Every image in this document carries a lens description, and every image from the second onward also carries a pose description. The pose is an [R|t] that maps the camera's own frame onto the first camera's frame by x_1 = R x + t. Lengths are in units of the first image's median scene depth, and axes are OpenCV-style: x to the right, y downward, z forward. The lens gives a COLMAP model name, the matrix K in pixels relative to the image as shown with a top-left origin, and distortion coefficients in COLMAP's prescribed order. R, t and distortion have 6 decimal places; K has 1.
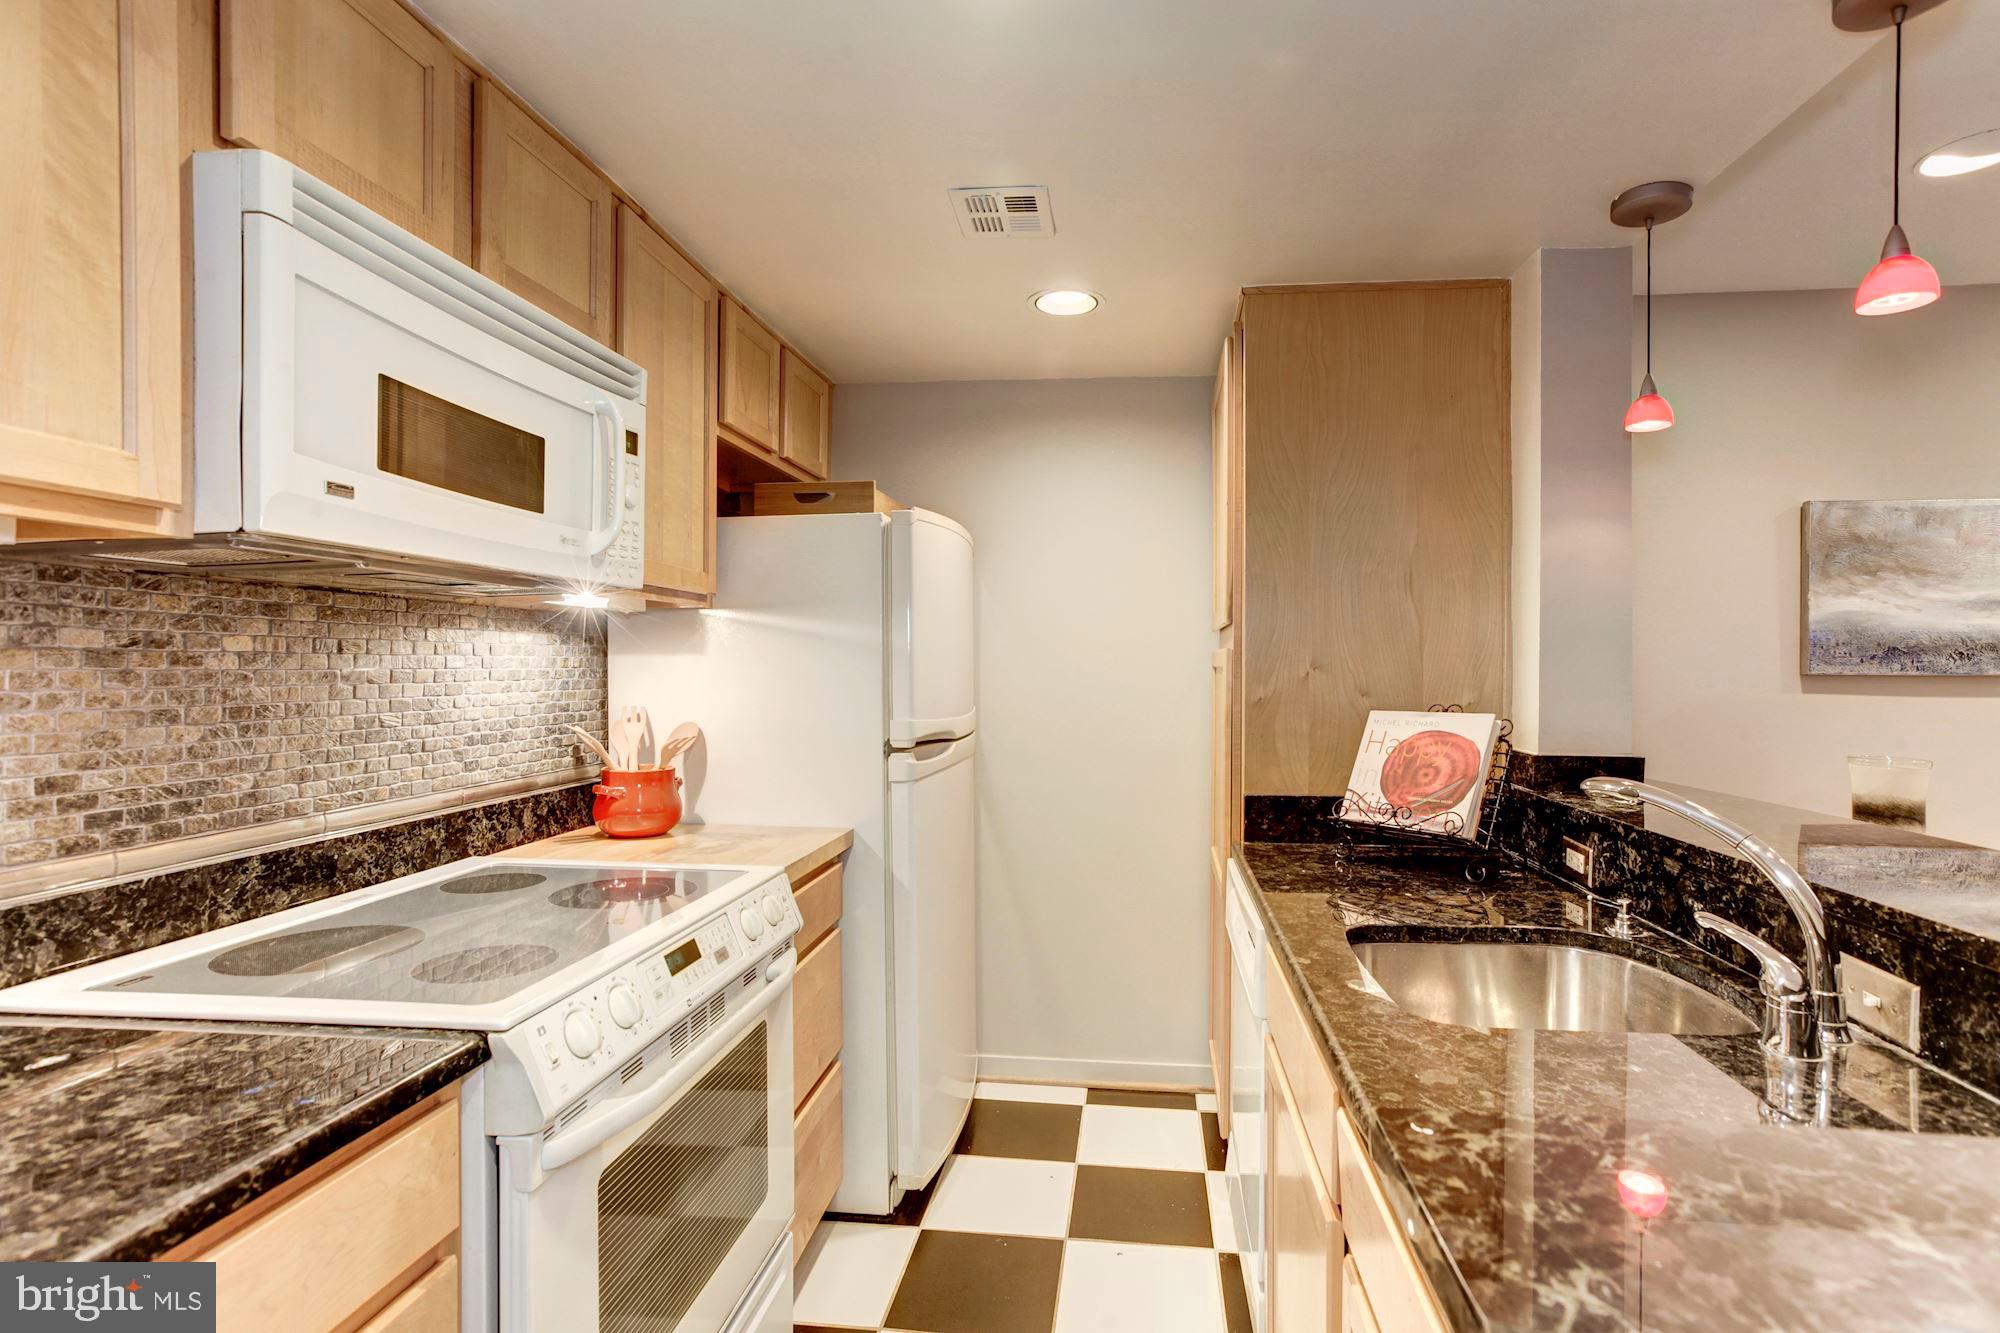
lens RADIAL K [[928.2, 0, 1038.8], [0, 928.2, 673.2], [0, 0, 1]] dist [-0.003032, 0.000389]
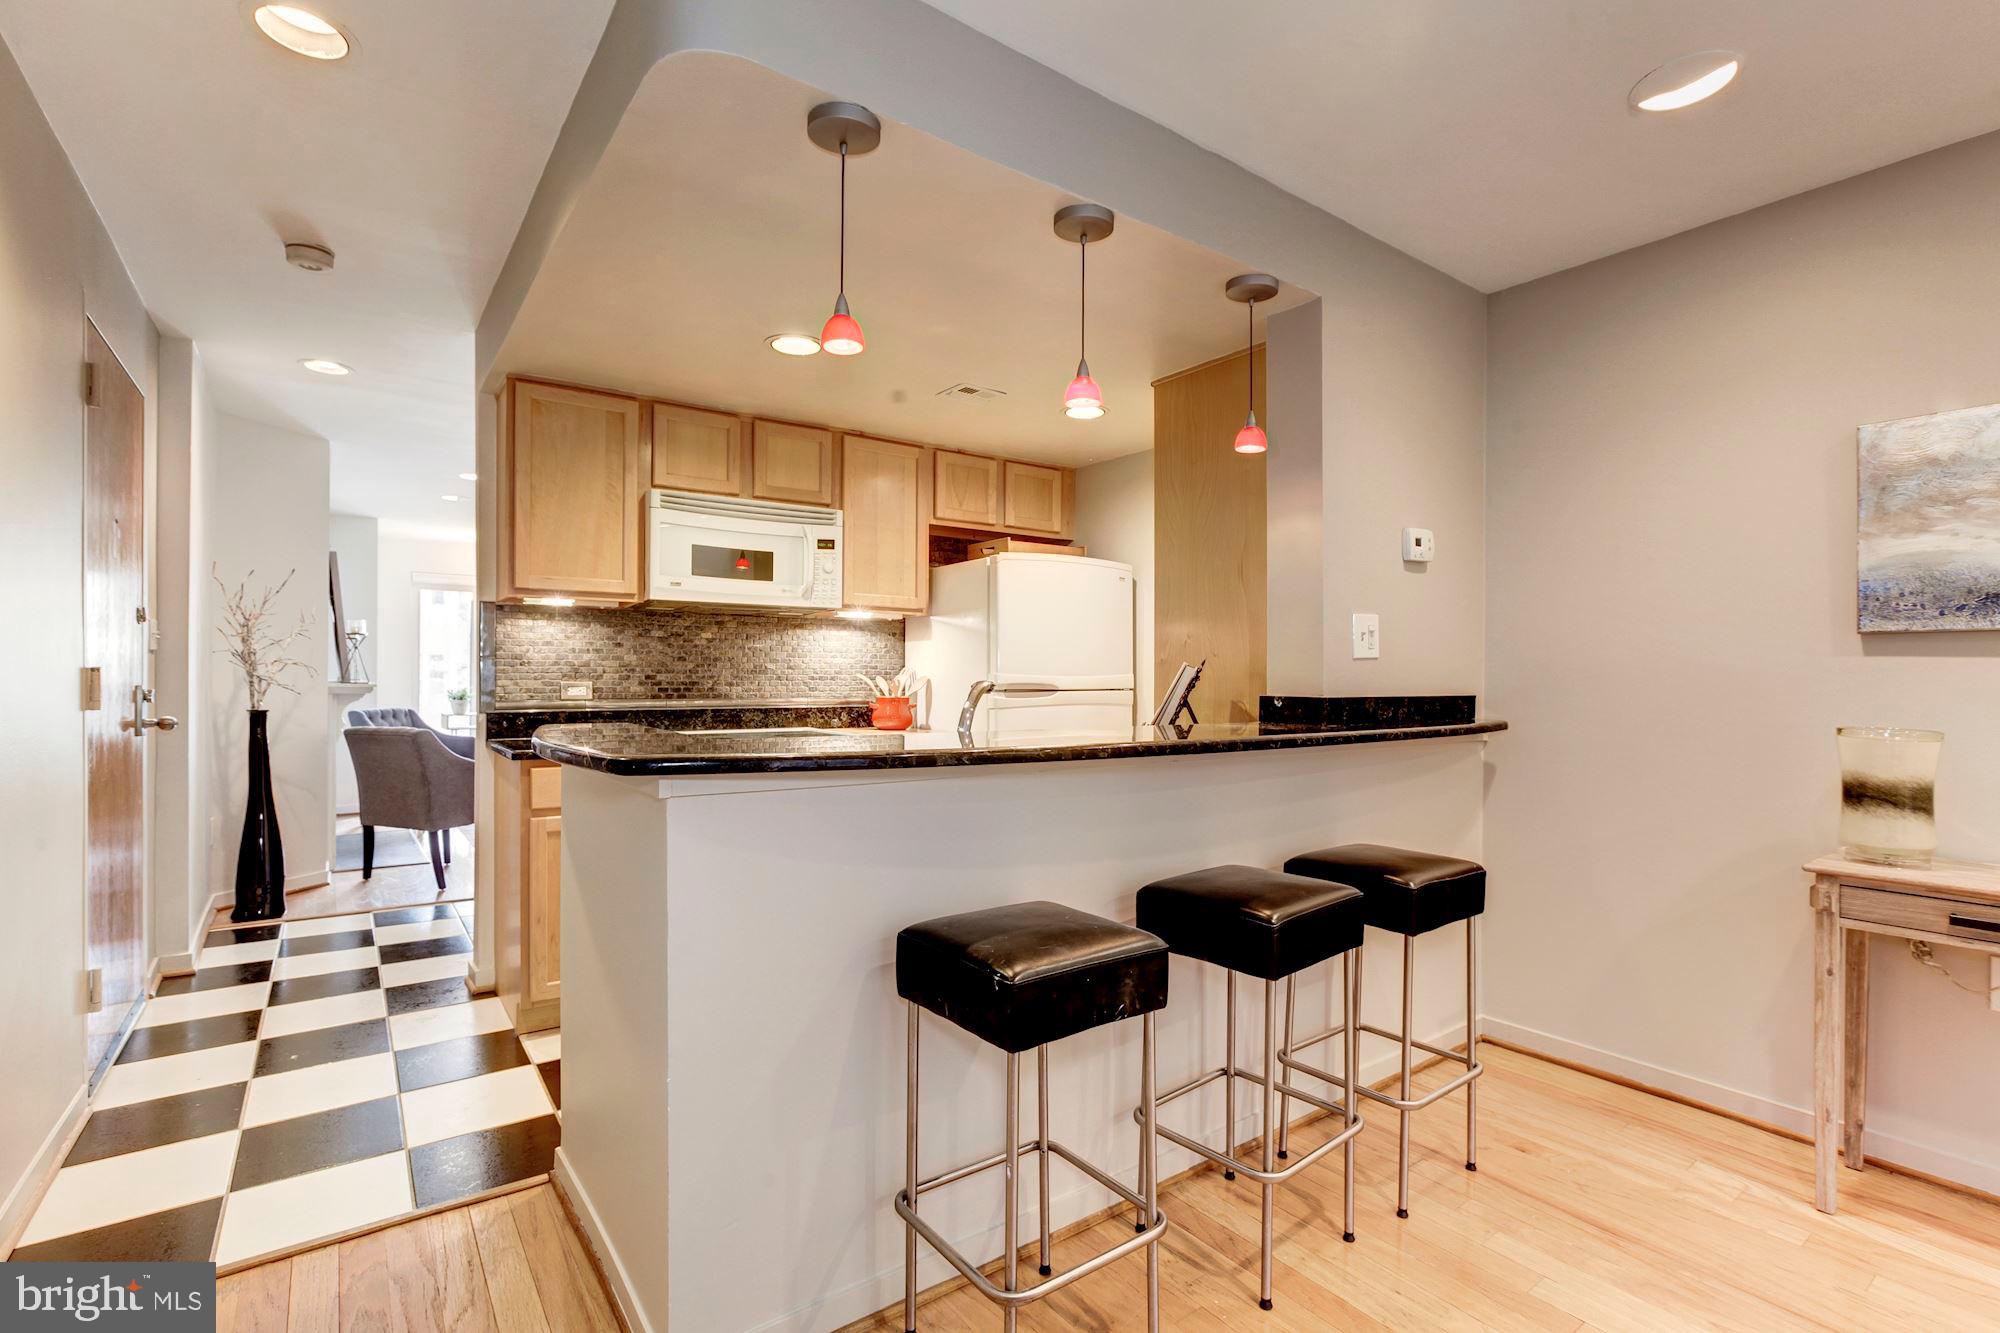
lens RADIAL K [[928.2, 0, 1038.8], [0, 928.2, 673.2], [0, 0, 1]] dist [-0.003032, 0.000389]
pose [[0.687597, -0.002941, -0.726087, 1.311956], [-0.006910, 0.999920, -0.010594, 0.073770], [0.726060, 0.012302, 0.687522, -0.160877]]
